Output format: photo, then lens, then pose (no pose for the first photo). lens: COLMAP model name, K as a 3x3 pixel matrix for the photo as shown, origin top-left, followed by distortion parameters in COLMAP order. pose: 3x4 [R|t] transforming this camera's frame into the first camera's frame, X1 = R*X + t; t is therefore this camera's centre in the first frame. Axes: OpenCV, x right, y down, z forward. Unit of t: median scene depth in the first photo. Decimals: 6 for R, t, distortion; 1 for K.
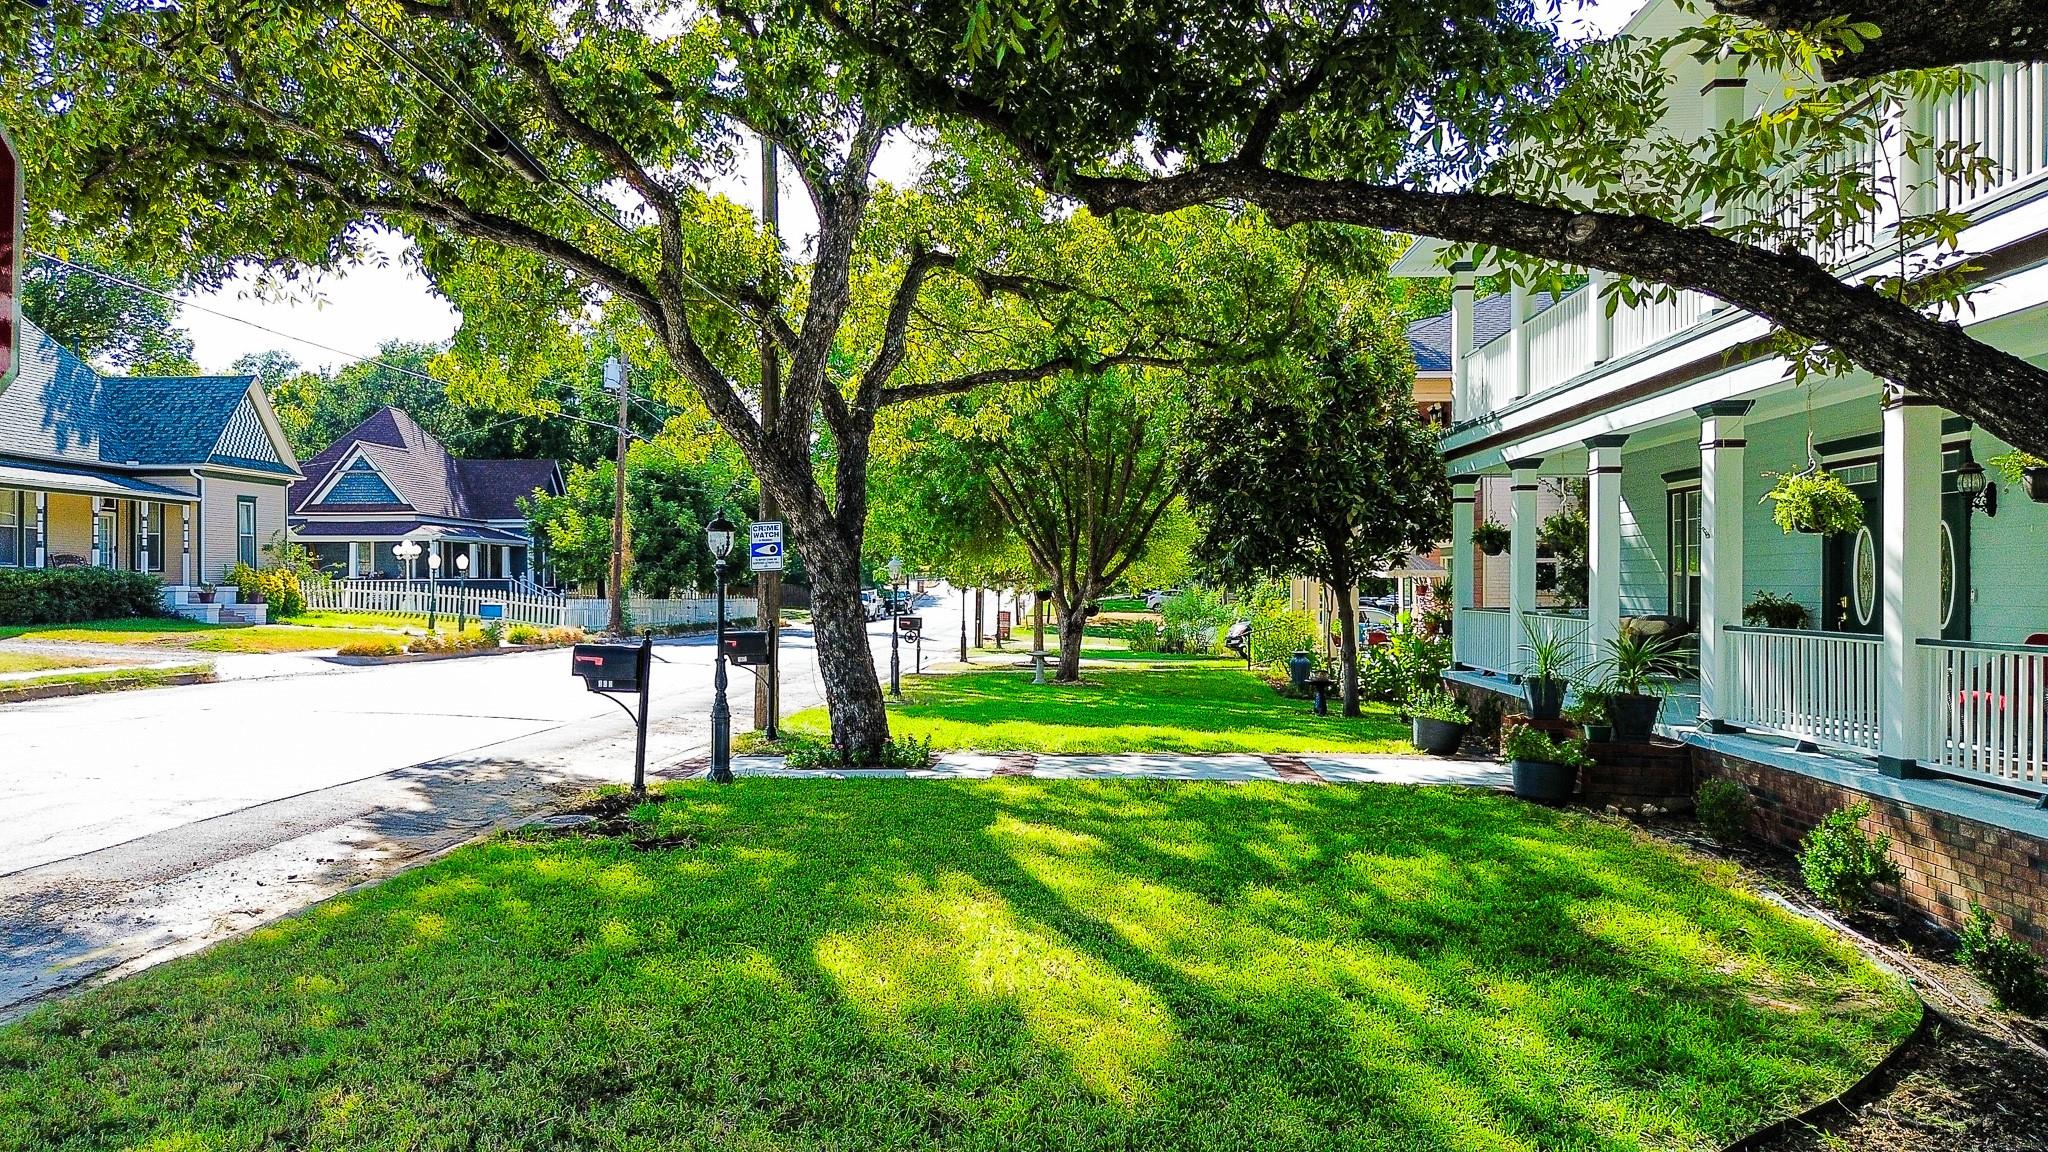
lens RADIAL K [[1474.1, 0, 1011.0], [0, 1474.1, 589.8], [0, 0, 1]] dist [0.050281, -0.043776]
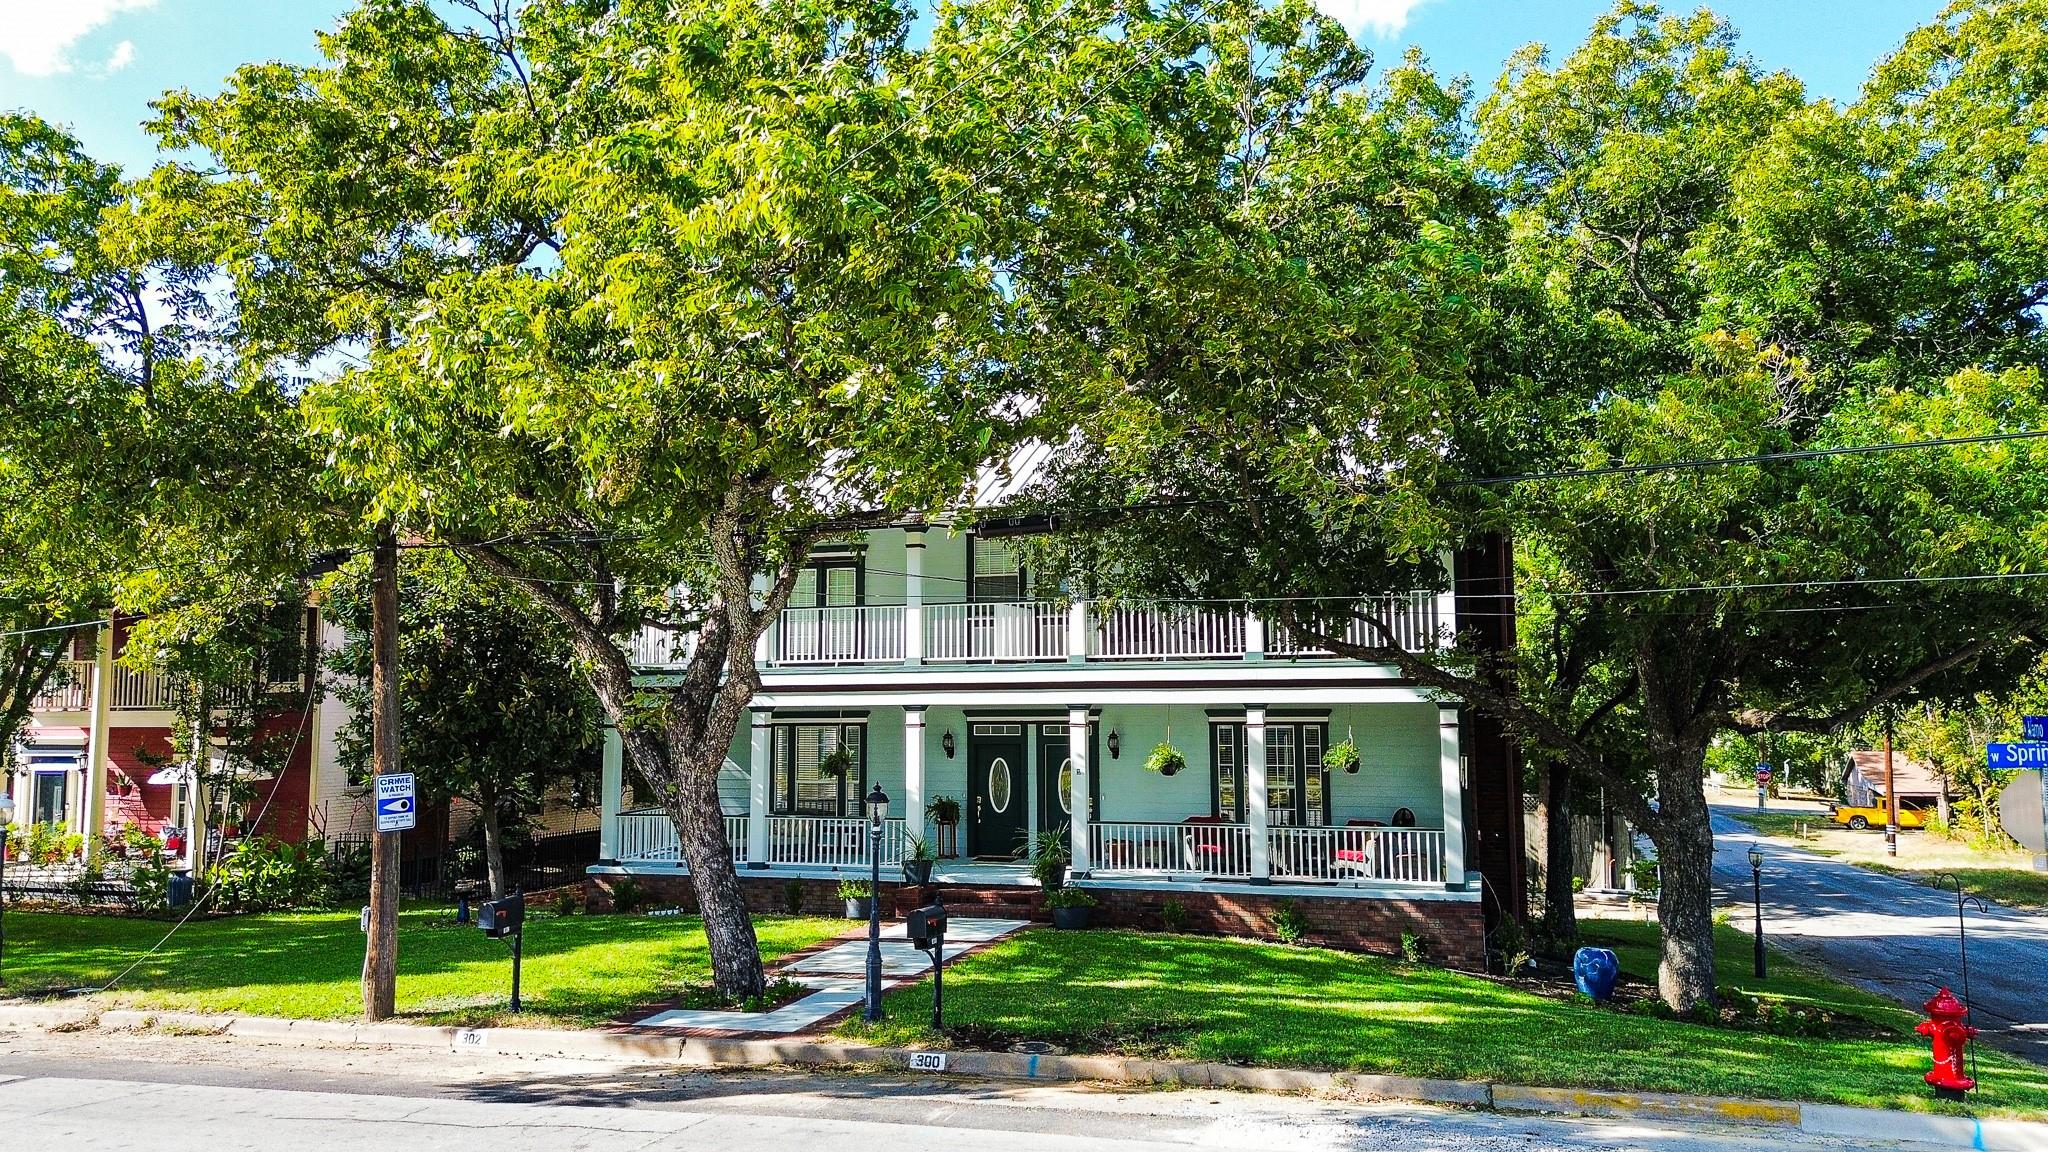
lens RADIAL K [[1474.1, 0, 1027.5], [0, 1474.1, 585.6], [0, 0, 1]] dist [0.050281, -0.043776]
pose [[0.239290, 0.080593, 0.967598, -1.205873], [0.008606, 0.996334, -0.085115, -0.101417], [-0.970910, 0.028695, 0.237719, 0.539706]]
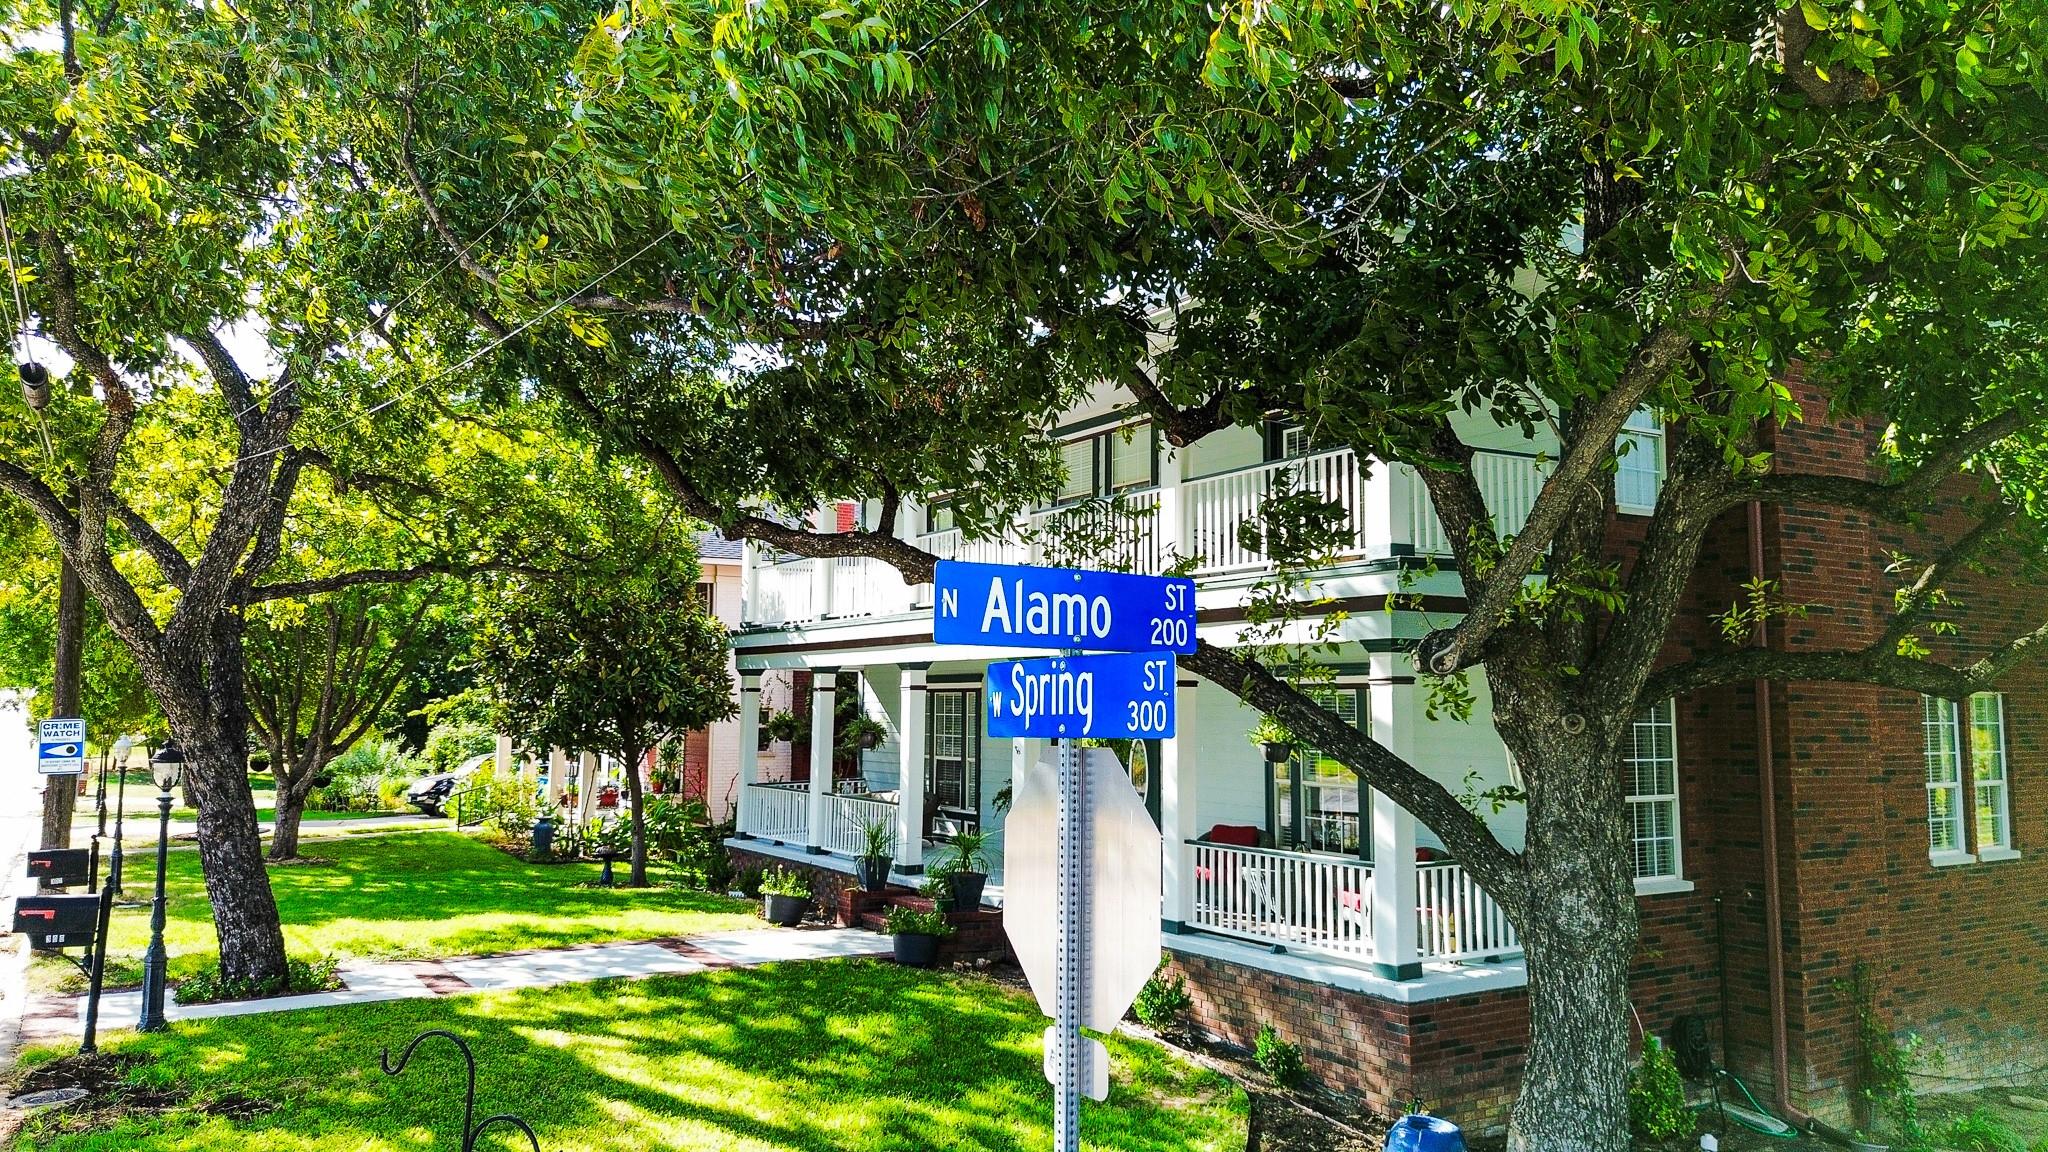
lens RADIAL K [[1474.1, 0, 1035.7], [0, 1474.1, 564.5], [0, 0, 1]] dist [0.050281, -0.043776]
pose [[0.814465, 0.059768, 0.577125, -0.273743], [-0.002910, 0.995089, -0.098946, -0.065520], [-0.580205, 0.078909, 0.810639, -0.106546]]
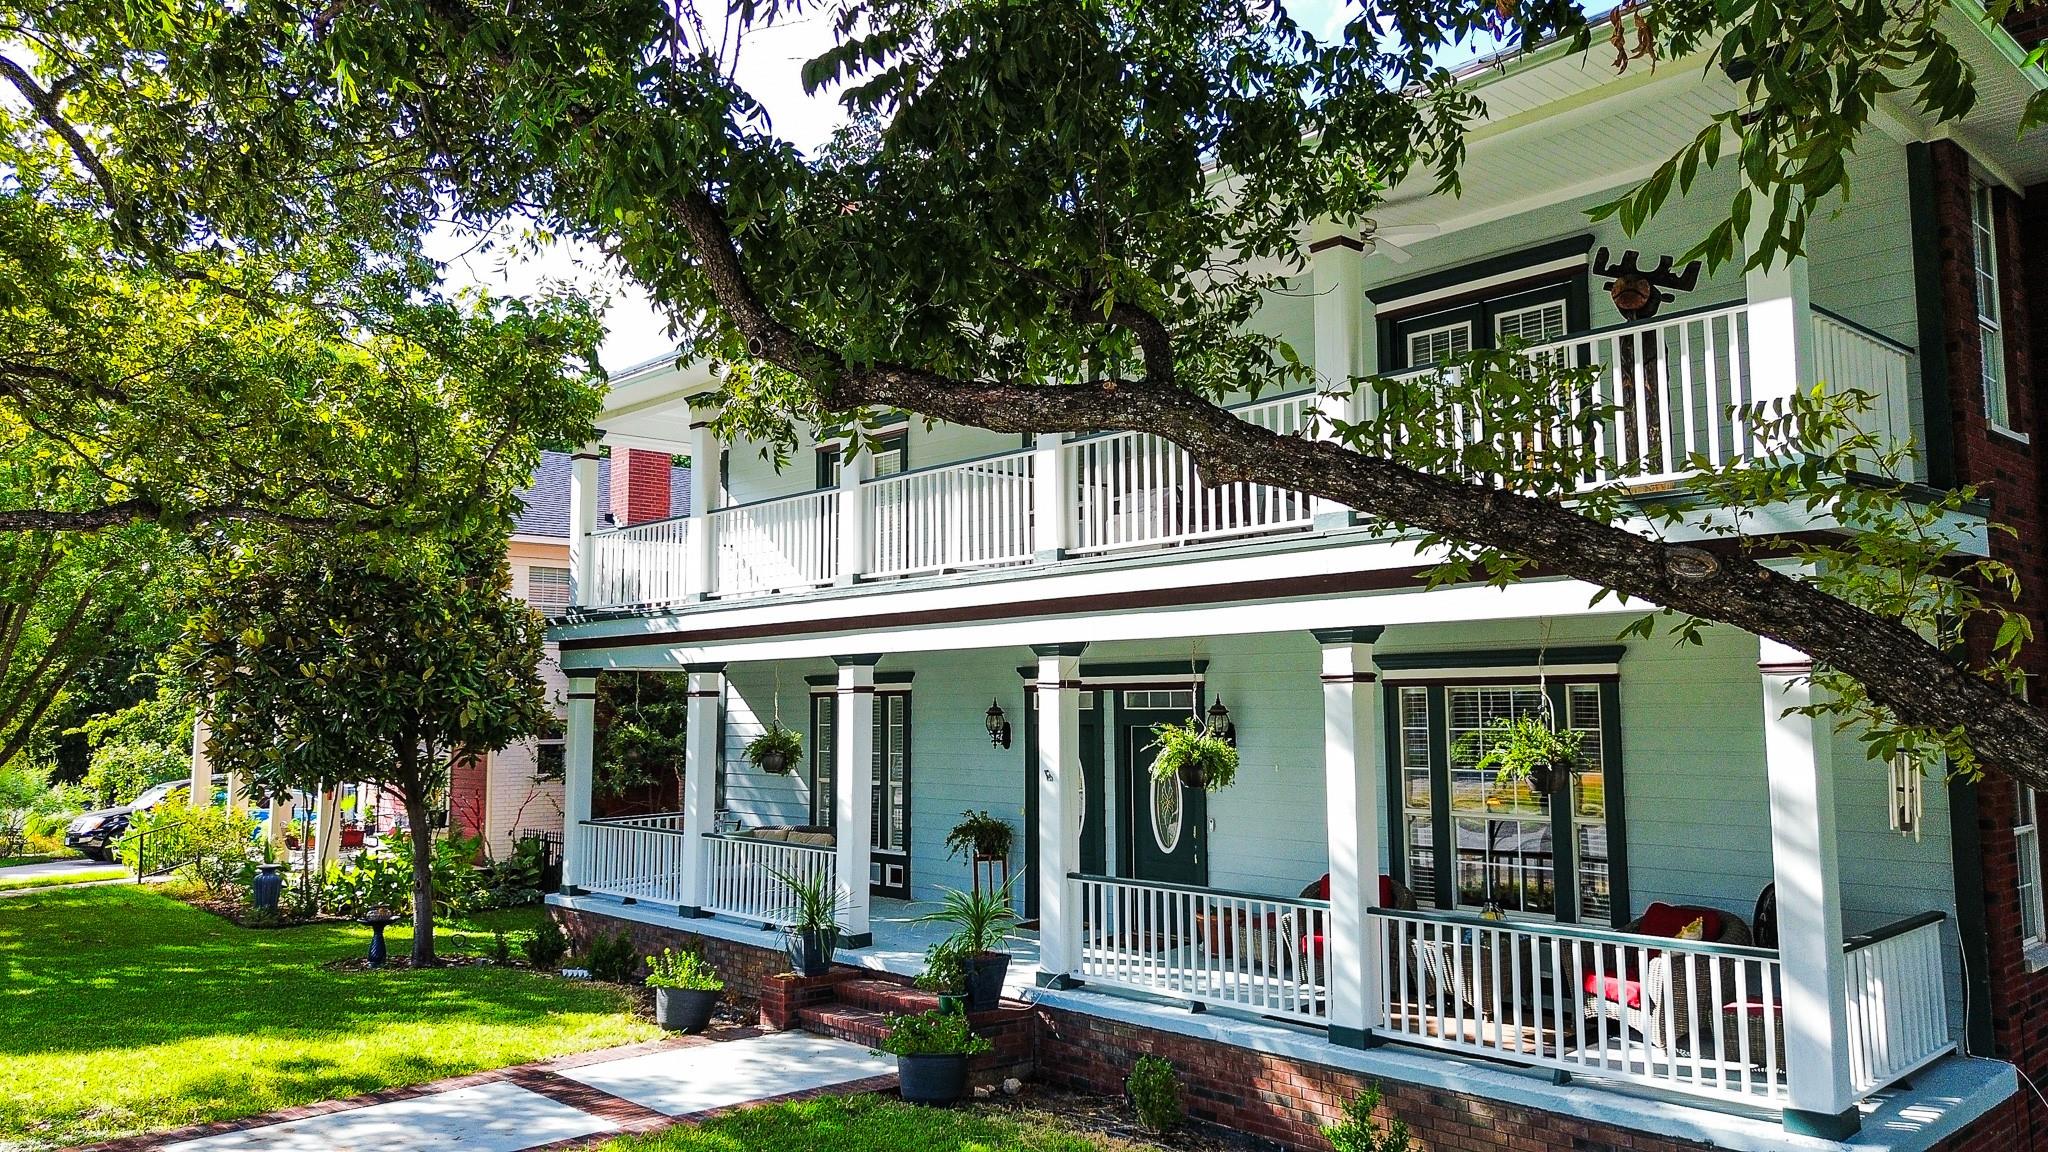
lens RADIAL K [[1474.1, 0, 1026.0], [0, 1474.1, 557.2], [0, 0, 1]] dist [0.050281, -0.043776]
pose [[0.698746, 0.068575, 0.712075, -0.207482], [0.010433, 0.994312, -0.105992, -0.068884], [-0.715294, 0.081491, 0.694056, 0.292630]]
